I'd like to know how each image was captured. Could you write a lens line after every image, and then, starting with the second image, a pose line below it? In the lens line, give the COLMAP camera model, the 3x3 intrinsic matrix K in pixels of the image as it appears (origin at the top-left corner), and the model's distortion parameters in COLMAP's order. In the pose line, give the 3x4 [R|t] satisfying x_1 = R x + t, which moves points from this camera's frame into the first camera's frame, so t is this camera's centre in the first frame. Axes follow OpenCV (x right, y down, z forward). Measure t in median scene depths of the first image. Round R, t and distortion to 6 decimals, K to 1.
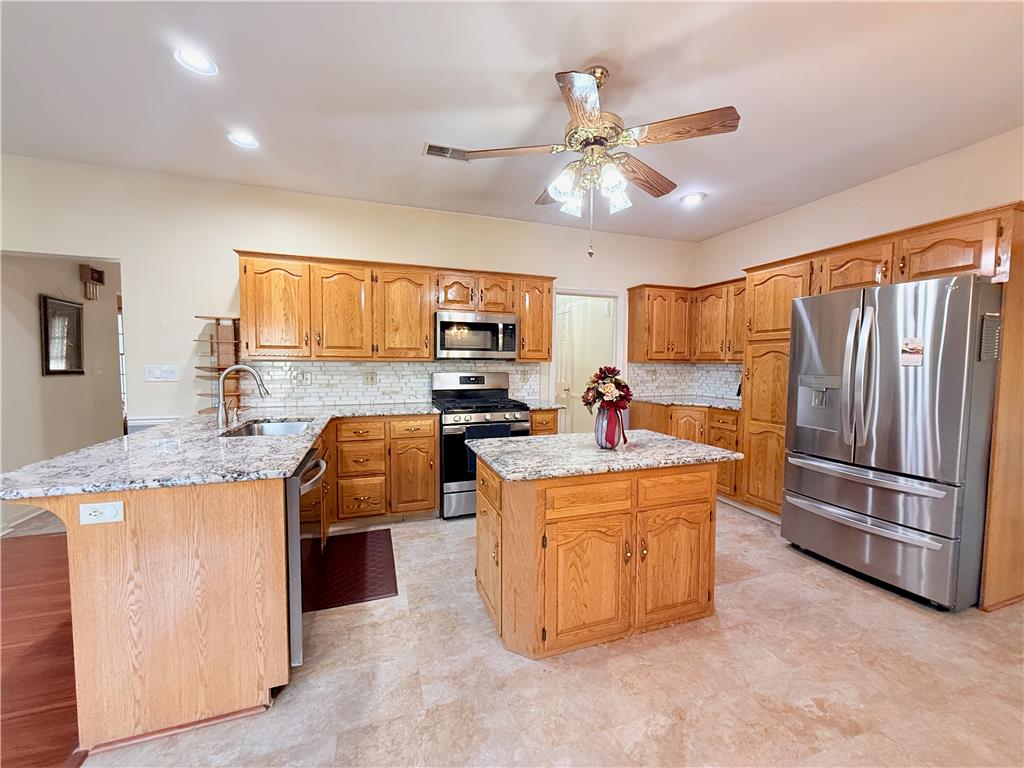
lens RADIAL K [[407.3, 0, 515.2], [0, 407.3, 384.4], [0, 0, 1]] dist [0.002665, -0.000378]
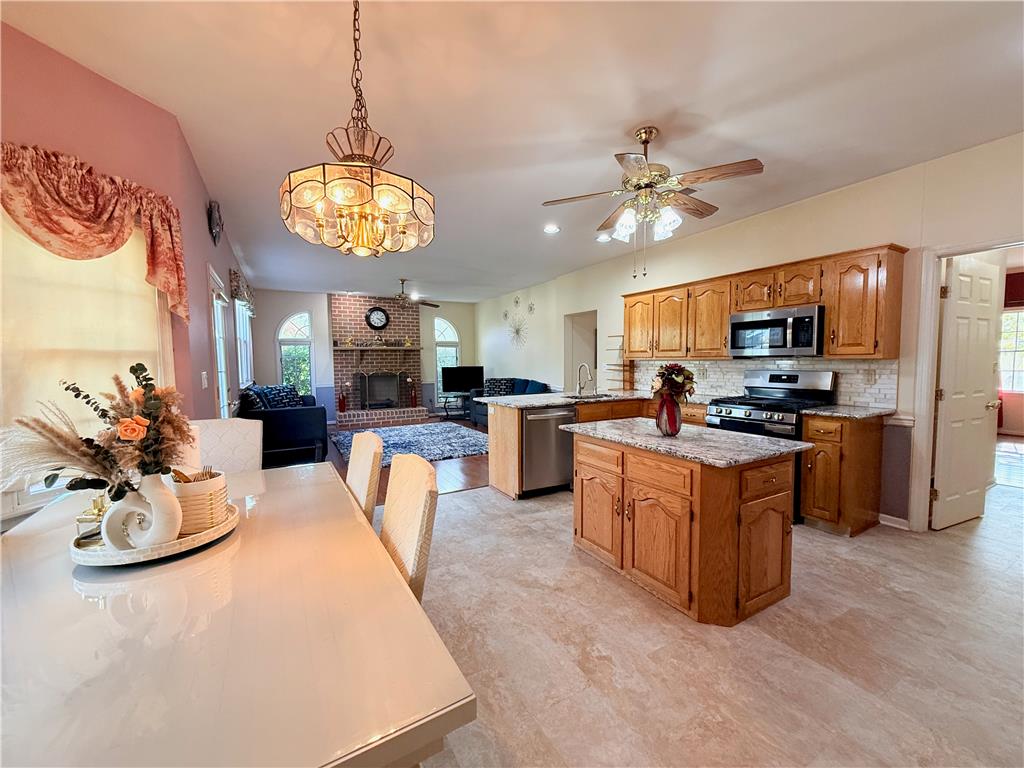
lens RADIAL K [[407.3, 0, 516.1], [0, 407.3, 385.8], [0, 0, 1]] dist [0.002665, -0.000378]
pose [[0.182587, 0.052944, -0.981763, 1.265037], [-0.046215, 0.997908, 0.045219, -0.013516], [0.982103, 0.037115, 0.184652, 0.365975]]
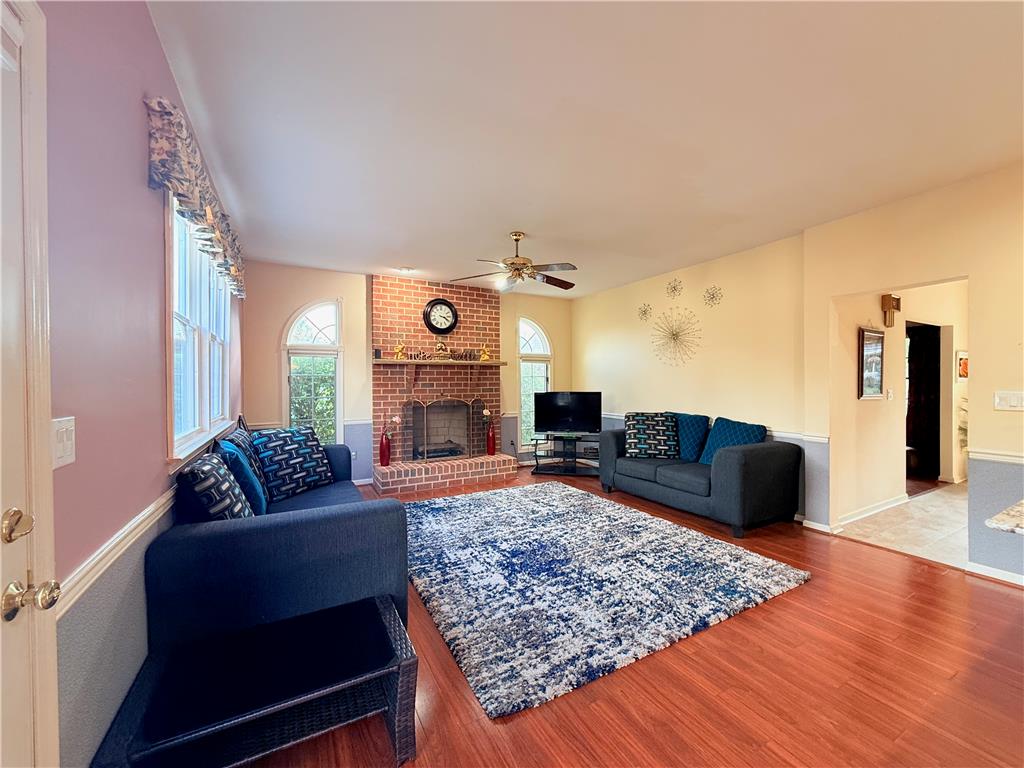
lens RADIAL K [[407.3, 0, 517.6], [0, 407.3, 382.8], [0, 0, 1]] dist [0.002665, -0.000378]
pose [[0.175141, -0.005941, -0.984525, -0.317255], [-0.054254, 0.998404, -0.015676, 0.003047], [0.983047, 0.056160, 0.174539, -0.200687]]
